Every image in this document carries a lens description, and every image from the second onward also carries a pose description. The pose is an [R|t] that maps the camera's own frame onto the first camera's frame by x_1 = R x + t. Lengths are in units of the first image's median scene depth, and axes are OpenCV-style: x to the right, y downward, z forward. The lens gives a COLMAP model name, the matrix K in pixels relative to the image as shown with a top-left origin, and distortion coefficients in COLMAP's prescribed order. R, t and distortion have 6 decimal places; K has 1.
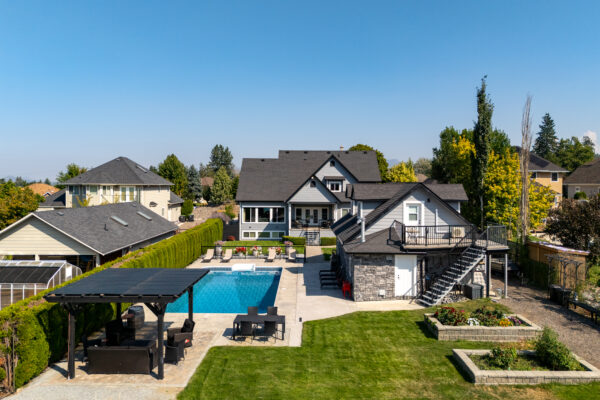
lens RADIAL K [[441.6, 0, 299.9], [0, 441.6, 183.5], [0, 0, 1]] dist [0.073092, -0.064210]
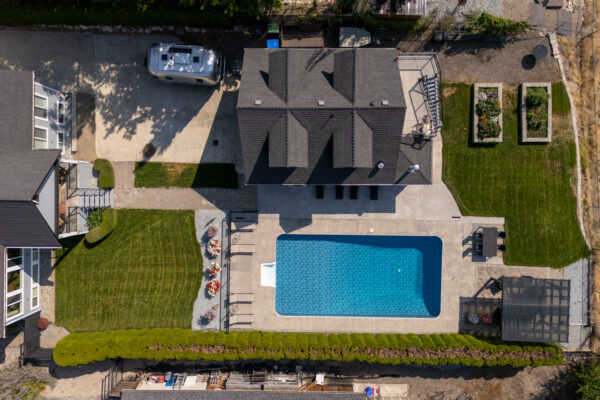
lens RADIAL K [[441.4, 0, 300.0], [0, 441.4, 200.0], [0, 0, 1]] dist [0.077241, -0.075352]
pose [[0.003106, -0.999577, -0.028921, 0.067513], [0.006885, -0.028899, 0.999559, -0.802896], [-0.999971, -0.003304, 0.006793, 0.968348]]
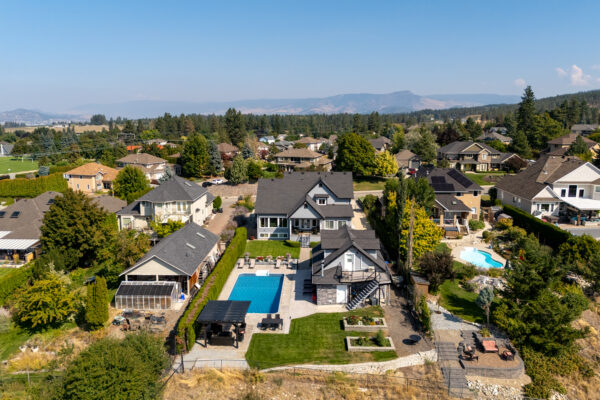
lens RADIAL K [[441.6, 0, 299.9], [0, 441.6, 183.5], [0, 0, 1]] dist [0.073092, -0.064210]
pose [[0.999761, 0.001357, -0.021838, 0.062045], [0.001952, 0.988562, 0.150805, -0.443009], [0.021792, -0.150812, 0.988322, -0.704702]]
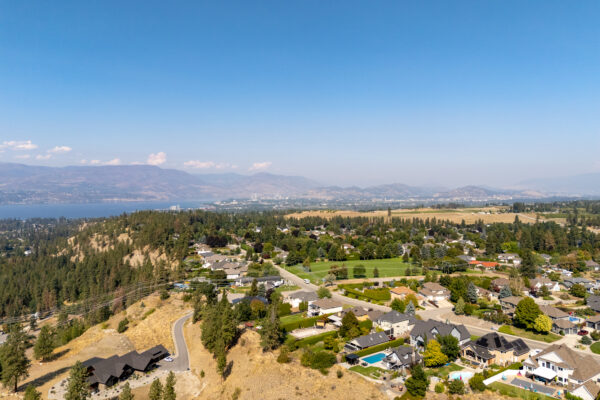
lens RADIAL K [[441.4, 0, 300.0], [0, 441.4, 200.0], [0, 0, 1]] dist [0.077241, -0.075352]
pose [[0.589082, 0.014124, -0.807949, 3.654687], [0.005789, 0.999748, 0.021698, -1.840711], [0.808052, -0.017459, 0.588852, -3.046354]]
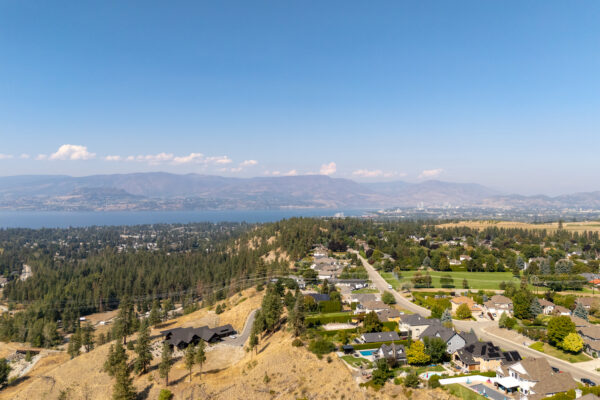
lens RADIAL K [[441.4, 0, 300.0], [0, 441.4, 200.0], [0, 0, 1]] dist [0.077241, -0.075352]
pose [[0.250166, 0.000685, -0.968203, 5.312688], [0.002581, 0.999996, 0.001375, -1.826158], [0.968200, -0.002843, 0.250163, -1.562737]]
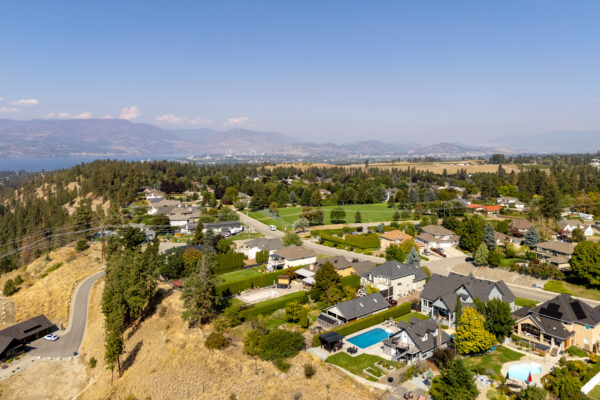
lens RADIAL K [[441.4, 0, 299.8], [0, 441.4, 174.4], [0, 0, 1]] dist [0.073123, -0.064788]
pose [[0.631595, 0.048001, -0.773811, 1.992162], [-0.000799, 0.998121, 0.061263, -1.187609], [0.775298, -0.038076, 0.630447, -1.556107]]
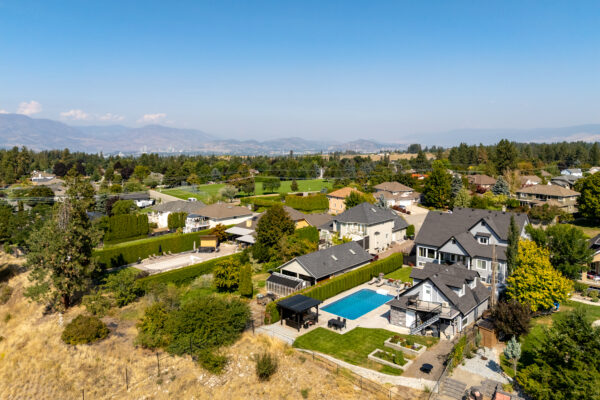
lens RADIAL K [[441.4, 0, 299.8], [0, 441.4, 174.4], [0, 0, 1]] dist [0.073123, -0.064788]
pose [[0.758089, 0.040476, -0.650894, 0.917779], [0.003875, 0.997775, 0.066560, -0.499499], [0.652139, -0.052981, 0.756245, -0.774865]]
